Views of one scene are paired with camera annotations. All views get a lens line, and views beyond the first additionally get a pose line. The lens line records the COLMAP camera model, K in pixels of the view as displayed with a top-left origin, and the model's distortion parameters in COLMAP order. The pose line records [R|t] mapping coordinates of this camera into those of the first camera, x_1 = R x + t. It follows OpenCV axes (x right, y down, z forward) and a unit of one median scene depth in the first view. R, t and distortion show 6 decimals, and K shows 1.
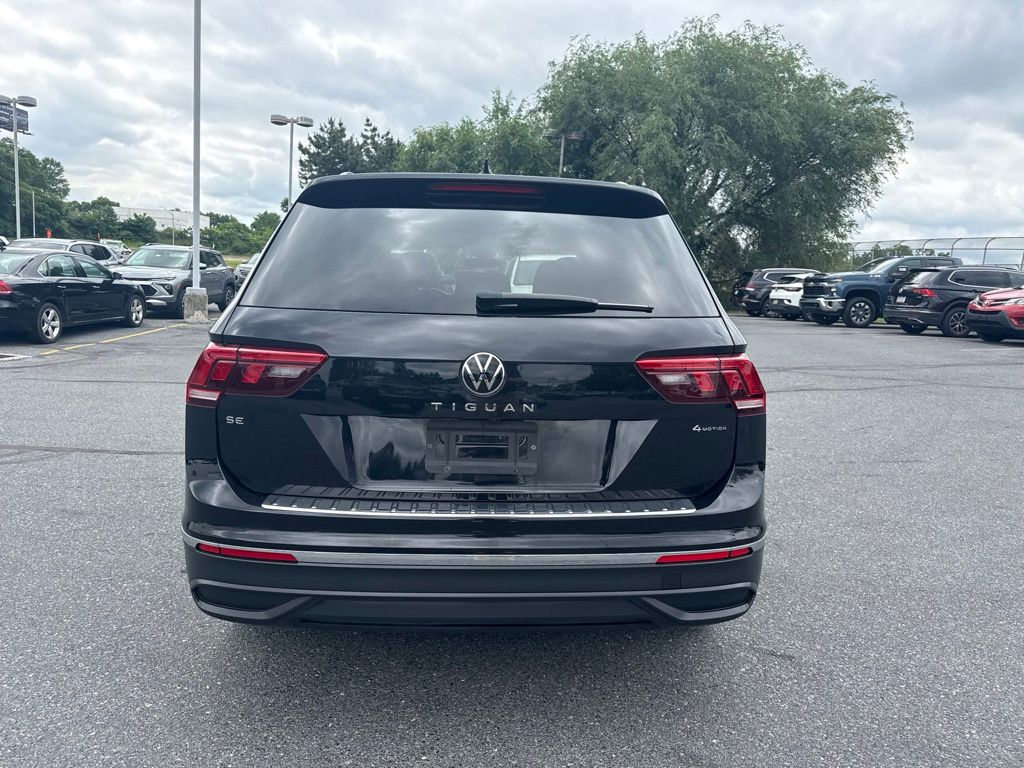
lens RADIAL K [[732.1, 0, 515.8], [0, 732.1, 386.0], [0, 0, 1]] dist [-0.004318, -0.003249]
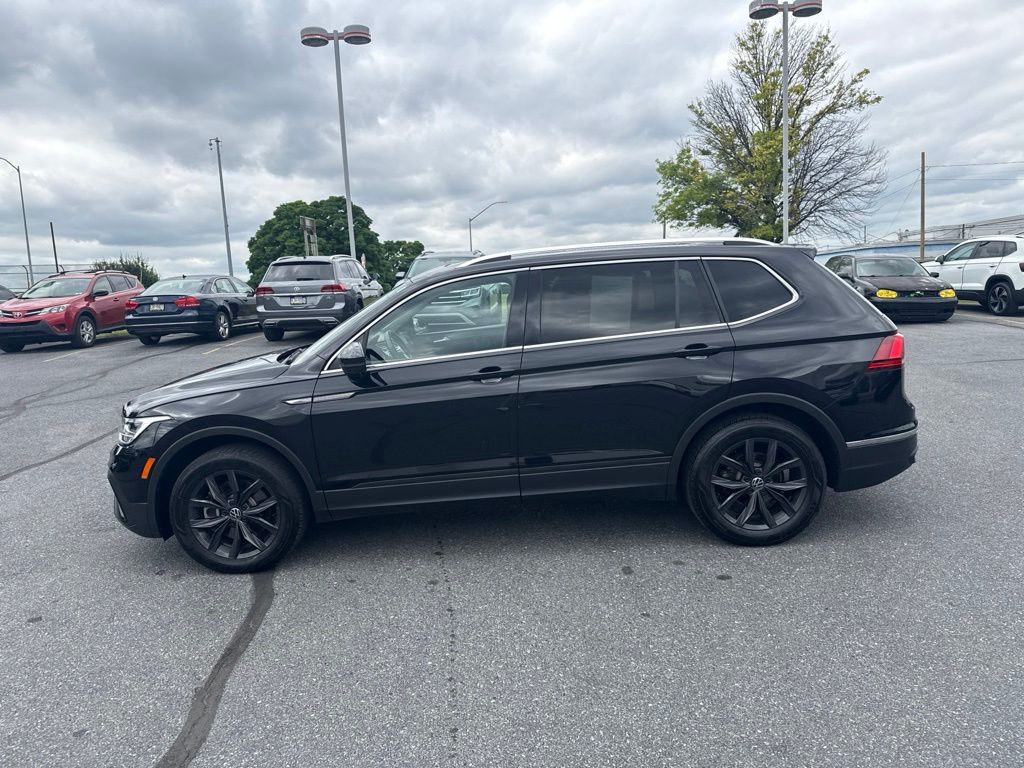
lens RADIAL K [[718.9, 0, 509.0], [0, 718.9, 379.6], [0, 0, 1]] dist [0.041975, -0.059448]
pose [[0.065011, -0.186478, 0.980306, -0.172785], [0.196738, 0.965497, 0.170614, -0.034356], [-0.978298, 0.181772, 0.099455, 0.132170]]
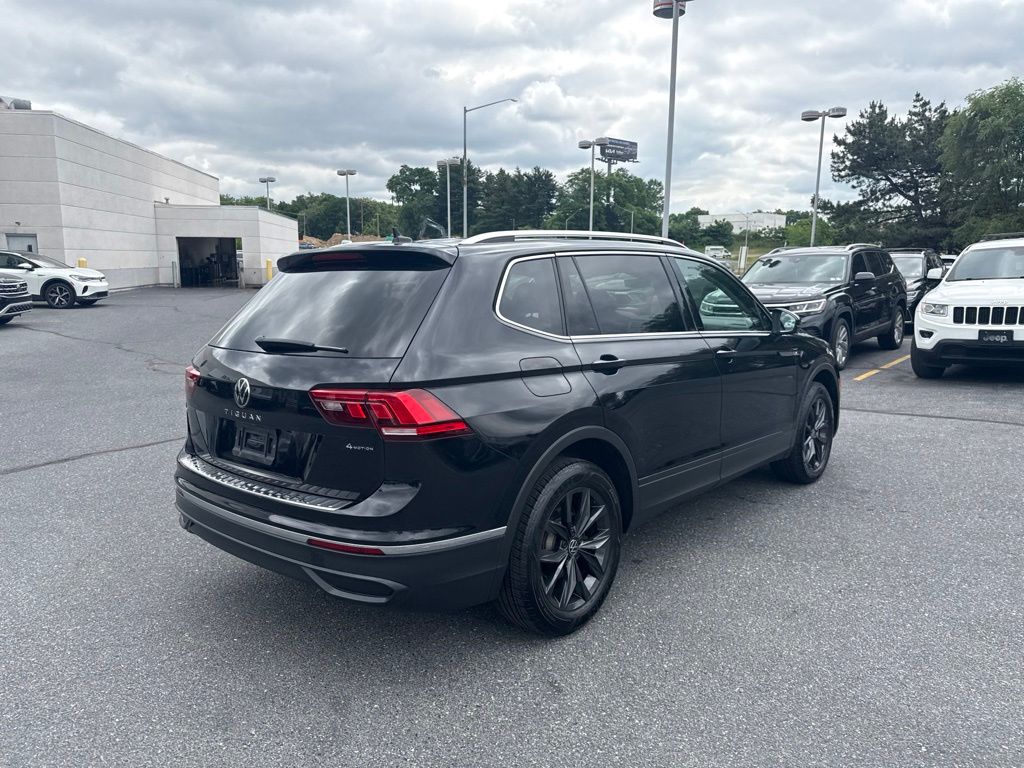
lens RADIAL K [[724.6, 0, 503.5], [0, 724.6, 380.3], [0, 0, 1]] dist [0.036527, -0.045625]
pose [[0.717433, 0.053546, -0.694567, 0.092957], [-0.054996, 0.998283, 0.020154, -0.006842], [0.694453, 0.023739, 0.719146, 0.019866]]
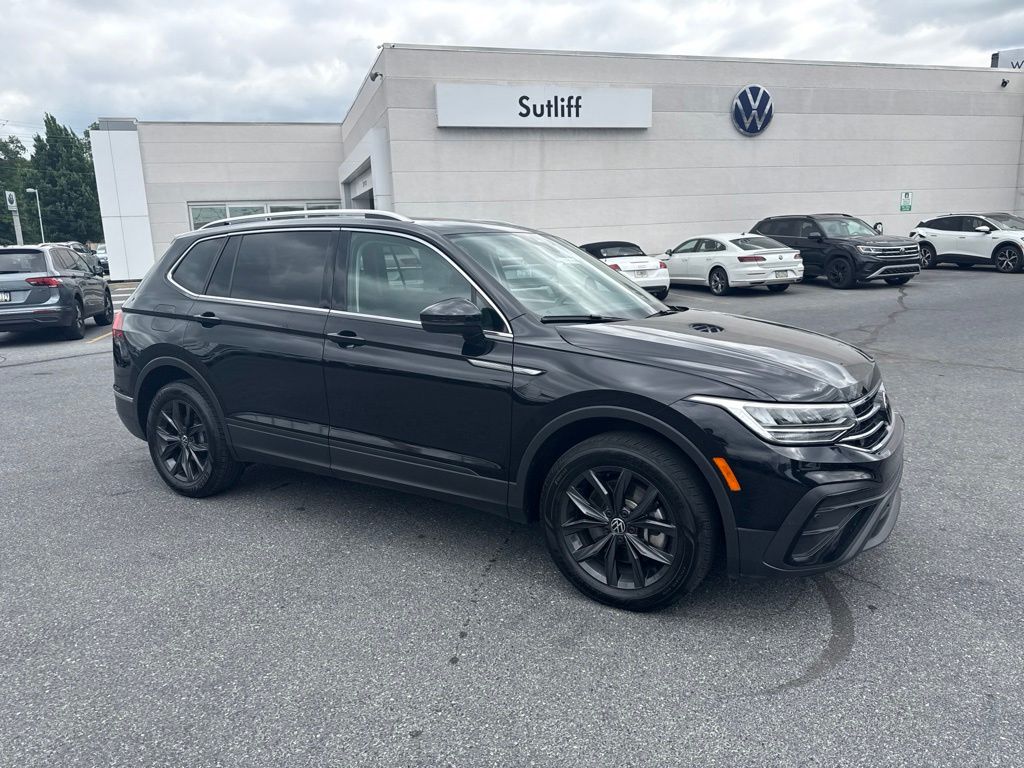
lens RADIAL K [[718.7, 0, 508.6], [0, 718.7, 381.7], [0, 0, 1]] dist [0.045384, -0.057977]
pose [[-0.567110, 0.115943, -0.815441, 0.113388], [-0.115627, 0.969031, 0.218195, -0.035249], [0.815486, 0.218027, -0.536141, 0.245720]]
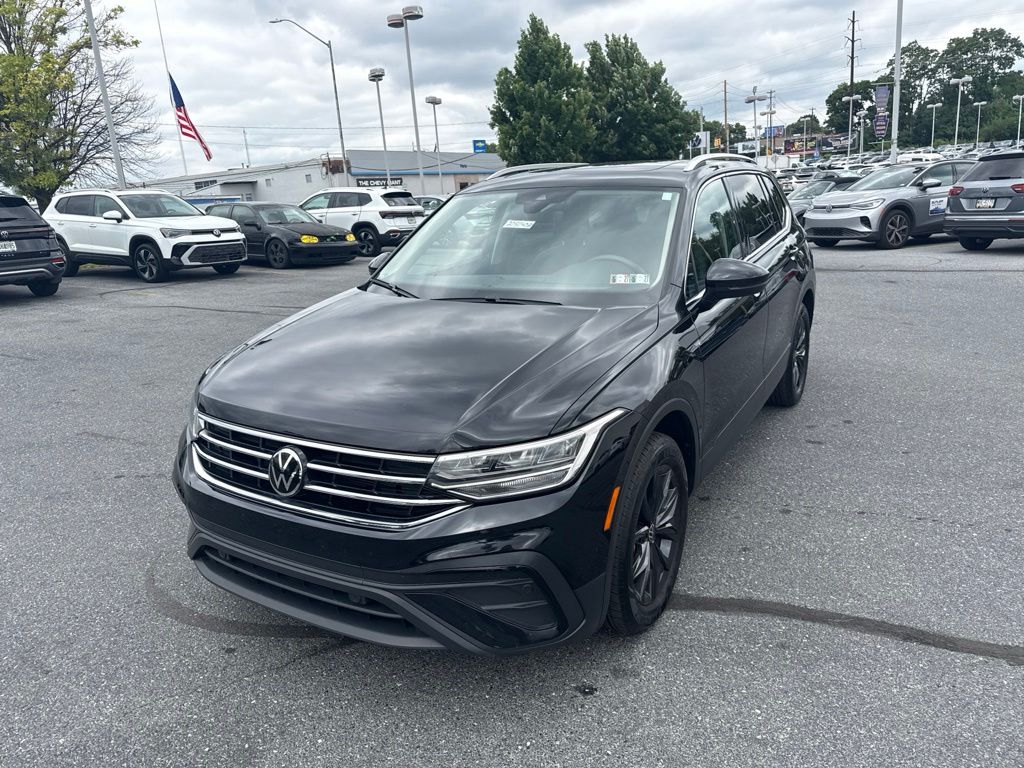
lens RADIAL K [[723.2, 0, 520.5], [0, 723.2, 374.8], [0, 0, 1]] dist [0.020935, -0.026935]
pose [[-0.842005, -0.132532, 0.522936, -0.073684], [0.091615, 0.920144, 0.380713, -0.051775], [-0.531633, 0.368471, -0.762624, 0.277674]]
